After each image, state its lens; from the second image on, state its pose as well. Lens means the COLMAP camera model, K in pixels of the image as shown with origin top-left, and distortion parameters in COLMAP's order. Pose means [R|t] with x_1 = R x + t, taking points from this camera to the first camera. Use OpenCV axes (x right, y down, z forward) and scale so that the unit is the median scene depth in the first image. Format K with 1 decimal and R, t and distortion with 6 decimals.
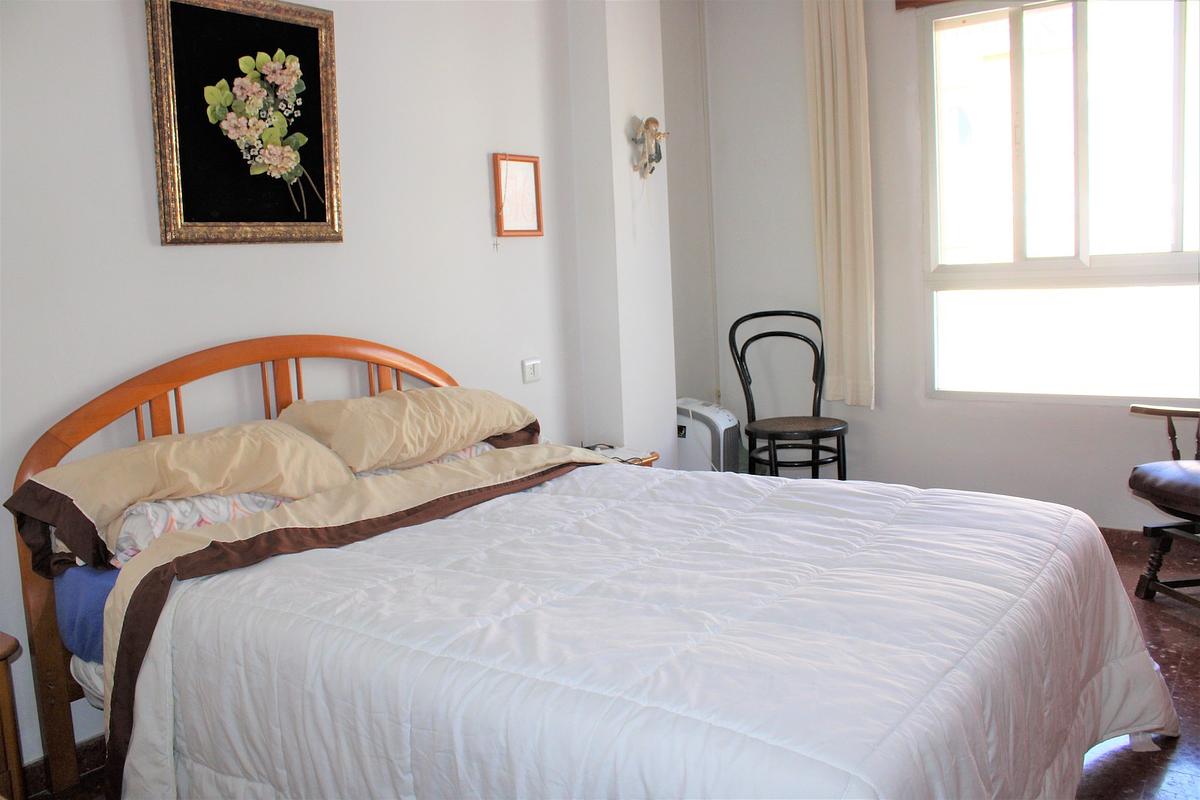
lens RADIAL K [[1001.9, 0, 599.6], [0, 1001.9, 396.9], [0, 0, 1]] dist [-0.148279, 0.113542]
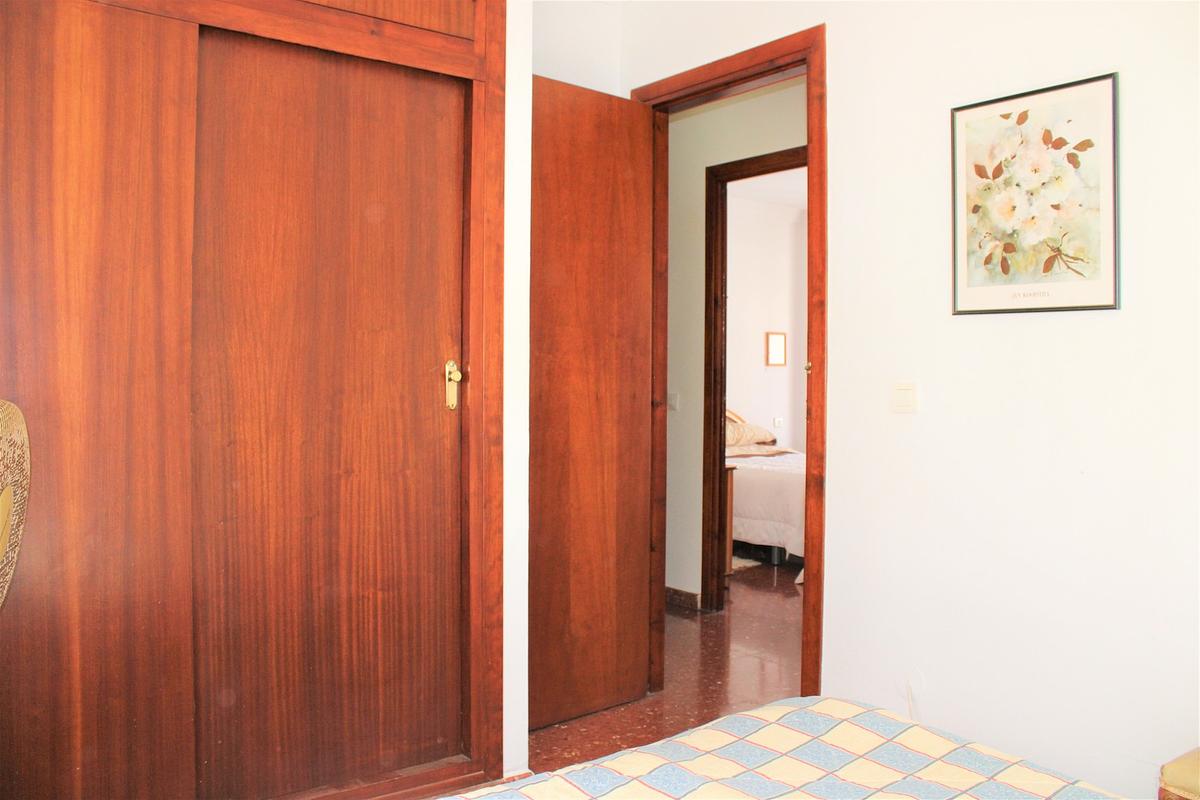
lens RADIAL K [[1001.9, 0, 599.9], [0, 1001.9, 397.6], [0, 0, 1]] dist [-0.148279, 0.113542]
pose [[0.961750, 0.061585, -0.266918, 0.167784], [-0.089038, 0.991771, -0.091991, 0.183266], [0.259056, 0.112238, 0.959319, -1.493878]]
